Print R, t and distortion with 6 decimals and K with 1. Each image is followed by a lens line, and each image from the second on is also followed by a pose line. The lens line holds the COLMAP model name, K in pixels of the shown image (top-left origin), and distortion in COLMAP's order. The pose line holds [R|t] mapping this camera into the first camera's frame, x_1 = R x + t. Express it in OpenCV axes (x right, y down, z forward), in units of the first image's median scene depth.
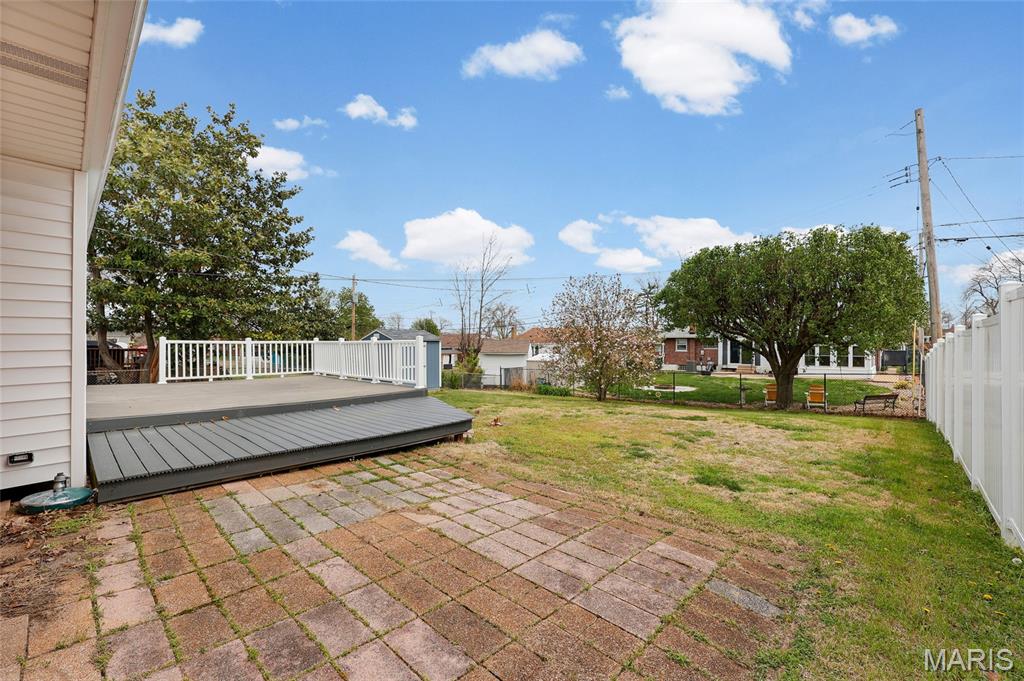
lens RADIAL K [[418.5, 0, 512.0], [0, 418.5, 342.8], [0, 0, 1]] dist [-0.000799, -0.000158]
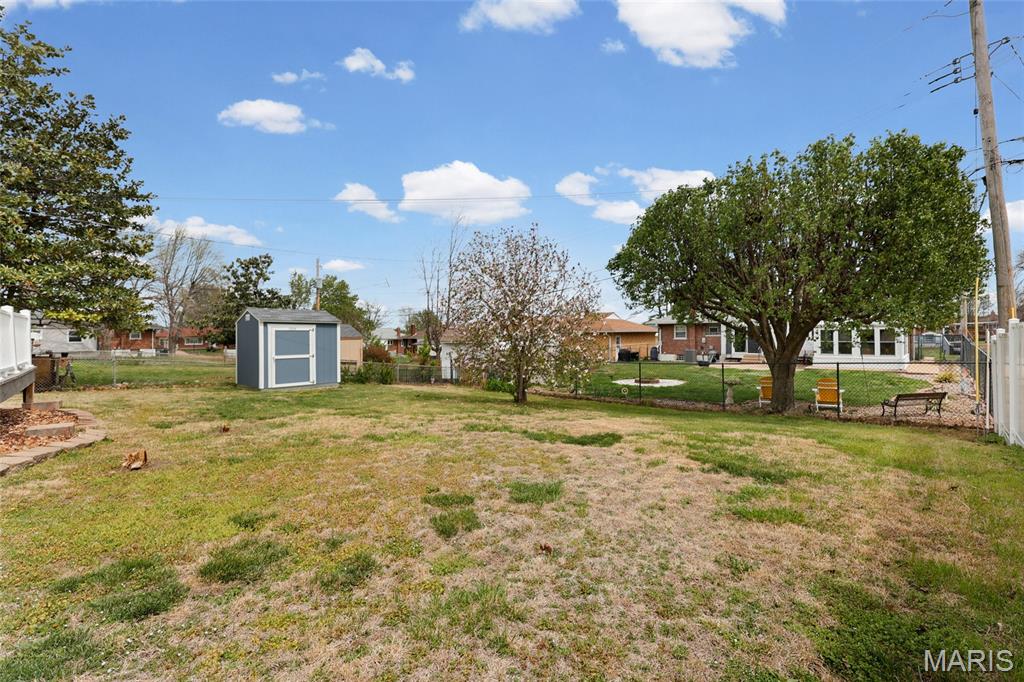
lens RADIAL K [[412.6, 0, 523.9], [0, 412.6, 332.8], [0, 0, 1]] dist [-0.001231, 0.000083]
pose [[0.999474, -0.007077, -0.031652, 0.263004], [0.006867, 0.999954, -0.006742, 0.026502], [0.031699, 0.006521, 0.999476, 0.314539]]
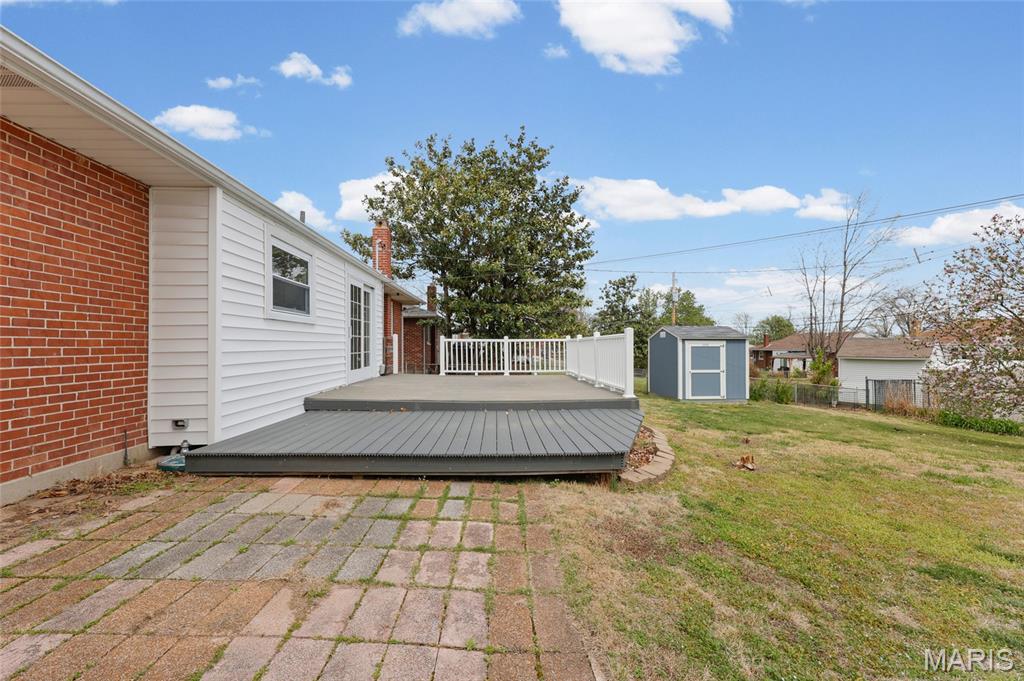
lens RADIAL K [[422.3, 0, 508.7], [0, 422.3, 346.4], [0, 0, 1]] dist [-0.002661, -0.000014]
pose [[0.698907, -0.001236, -0.715211, 0.101283], [0.002052, 0.999998, 0.000277, 0.010112], [0.715210, -0.001661, 0.698908, 0.190555]]
